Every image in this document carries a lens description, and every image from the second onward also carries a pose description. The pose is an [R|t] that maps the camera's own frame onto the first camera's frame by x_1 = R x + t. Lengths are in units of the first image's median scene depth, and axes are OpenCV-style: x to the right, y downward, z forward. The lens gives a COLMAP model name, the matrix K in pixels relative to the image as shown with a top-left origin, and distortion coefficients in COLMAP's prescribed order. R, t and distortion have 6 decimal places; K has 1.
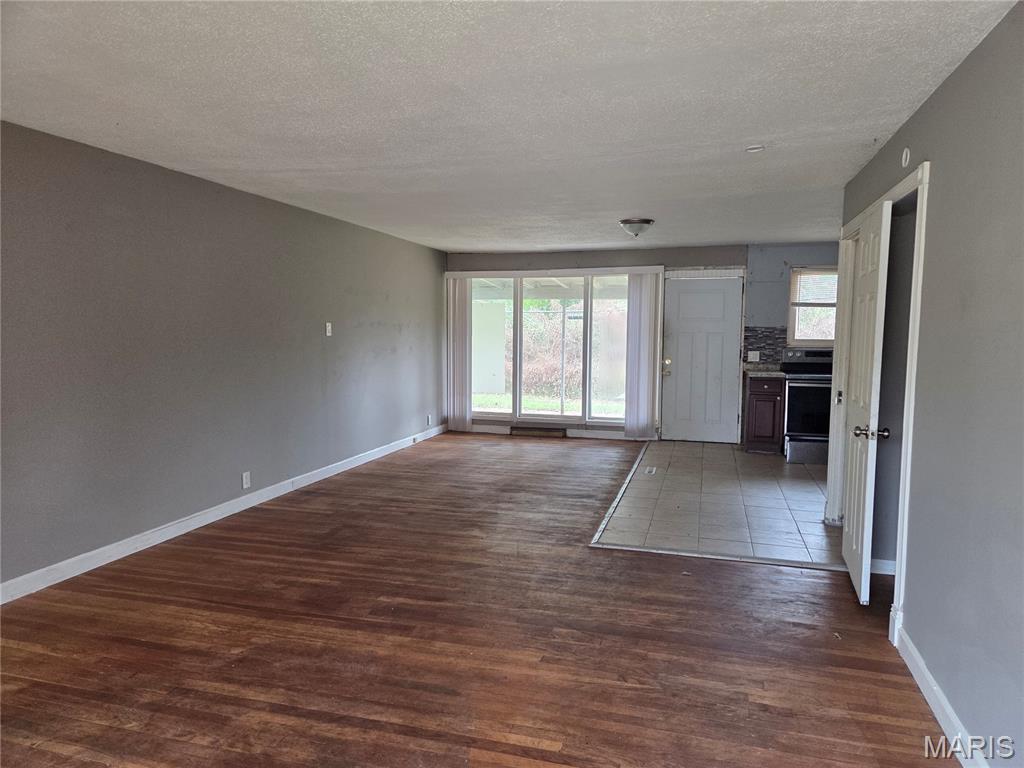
lens RADIAL K [[683.6, 0, 517.6], [0, 683.6, 385.5], [0, 0, 1]] dist [0.103918, -0.111377]
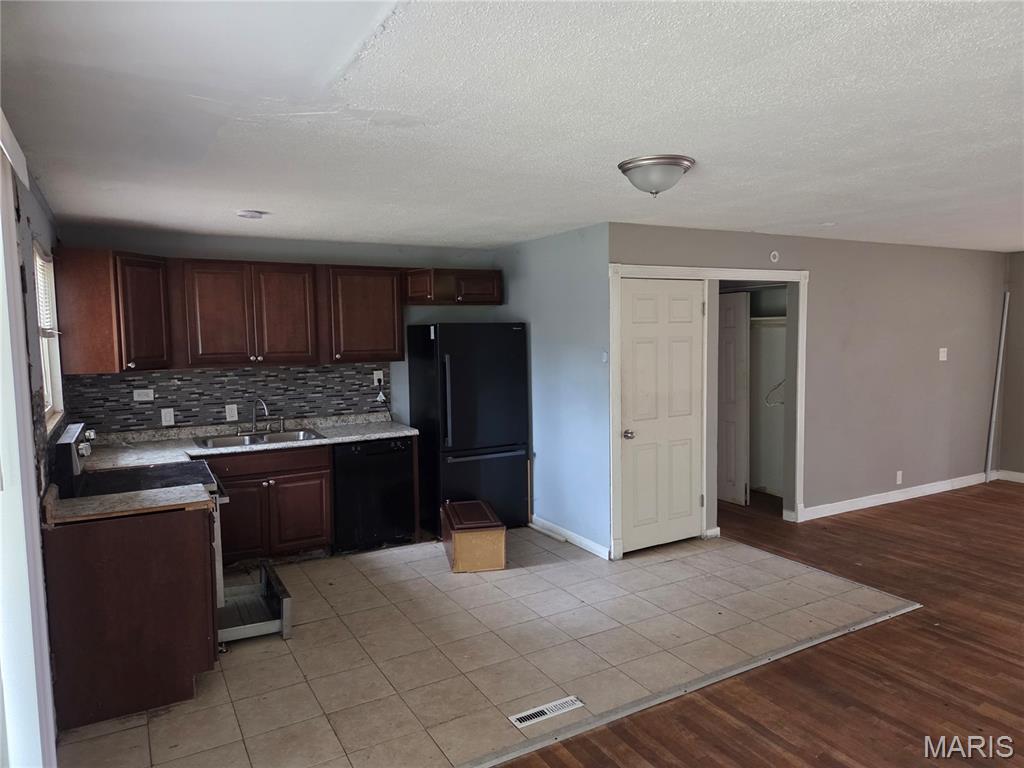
lens RADIAL K [[683.6, 0, 517.6], [0, 683.6, 385.5], [0, 0, 1]] dist [0.103918, -0.111377]
pose [[-0.723300, -0.054206, 0.688403, -0.071288], [0.067687, 0.986548, 0.148801, -0.128250], [-0.687208, 0.154224, -0.709901, 1.108913]]
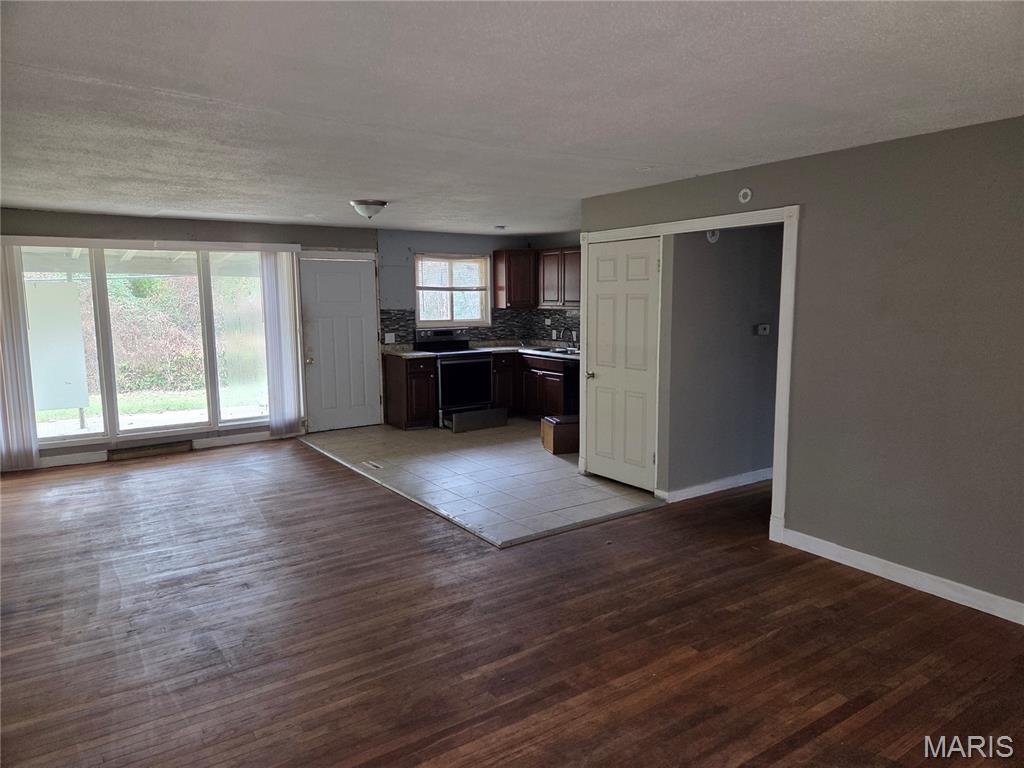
lens RADIAL K [[683.6, 0, 517.6], [0, 683.6, 385.5], [0, 0, 1]] dist [0.103918, -0.111377]
pose [[0.634583, -0.111968, 0.764701, -0.336465], [0.076615, 0.993690, 0.081918, -0.041778], [-0.769048, 0.006603, 0.639157, 0.197317]]
